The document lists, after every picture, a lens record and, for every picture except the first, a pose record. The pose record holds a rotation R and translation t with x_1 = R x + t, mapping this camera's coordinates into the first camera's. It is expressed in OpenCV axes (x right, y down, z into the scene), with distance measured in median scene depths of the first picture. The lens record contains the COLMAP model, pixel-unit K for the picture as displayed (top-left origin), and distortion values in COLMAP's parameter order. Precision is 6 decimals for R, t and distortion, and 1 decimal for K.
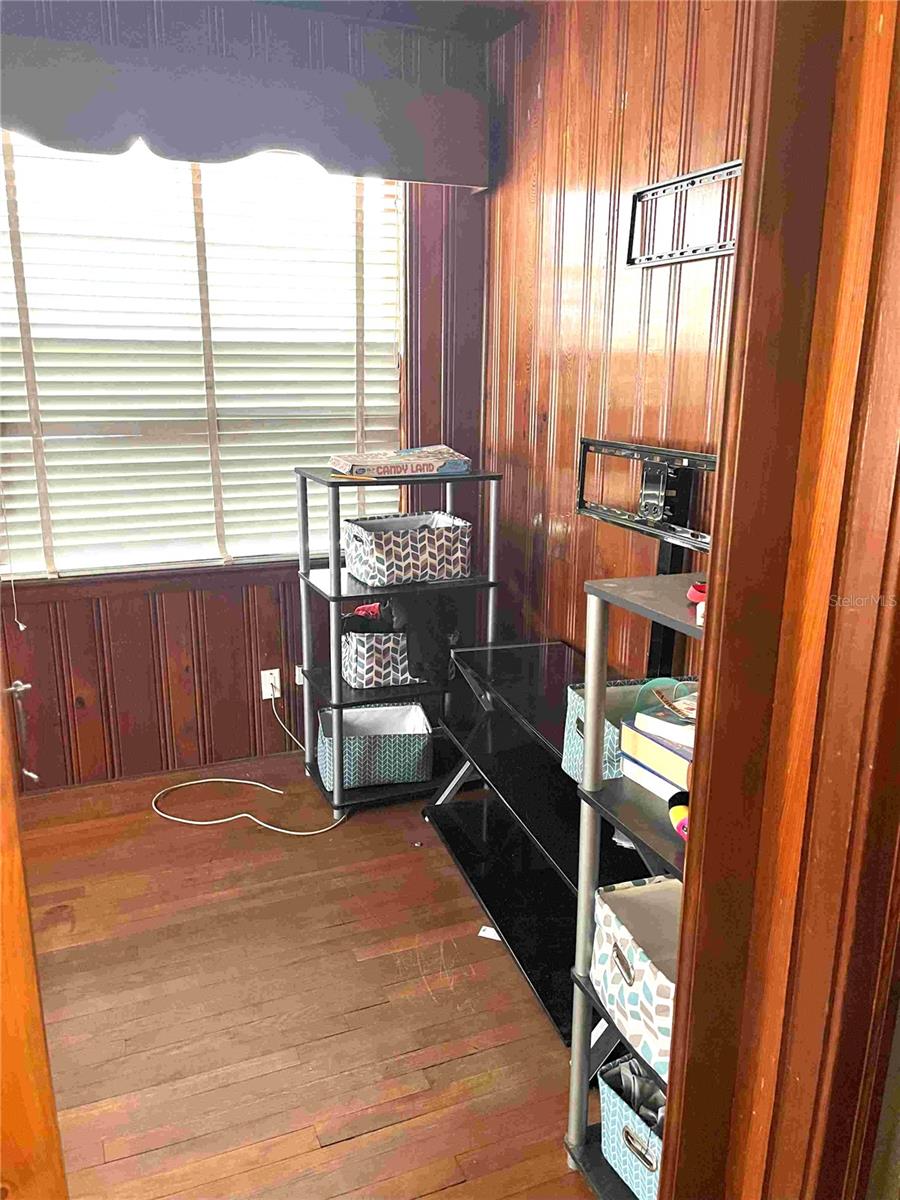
lens RADIAL K [[914.7, 0, 456.9], [0, 914.7, 606.1], [0, 0, 1]] dist [0.061874, -0.082150]
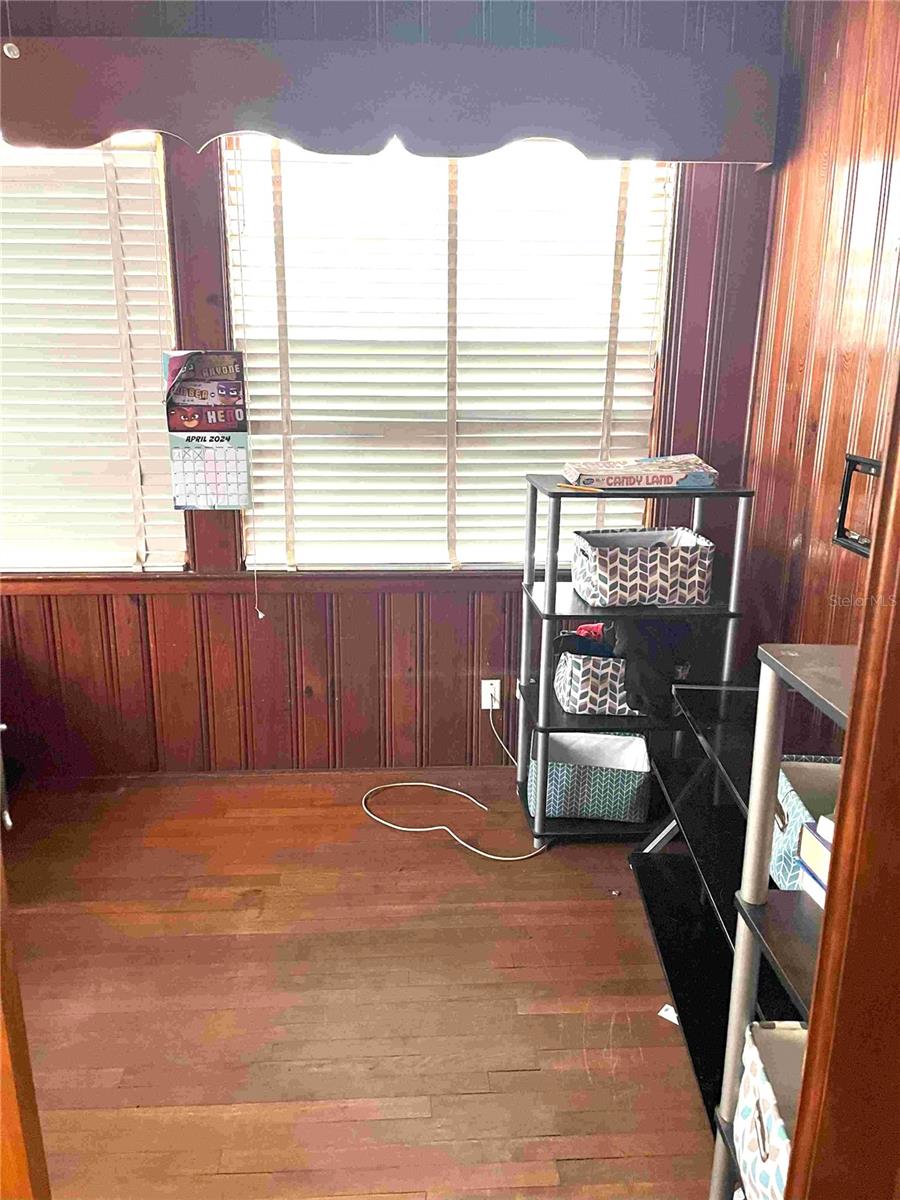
lens RADIAL K [[919.9, 0, 452.6], [0, 919.9, 609.6], [0, 0, 1]] dist [0.058856, -0.073820]
pose [[0.943812, 0.089863, -0.318030, 0.067962], [-0.087509, 0.995927, 0.021711, -0.024956], [0.318686, 0.007339, 0.947832, 0.072106]]
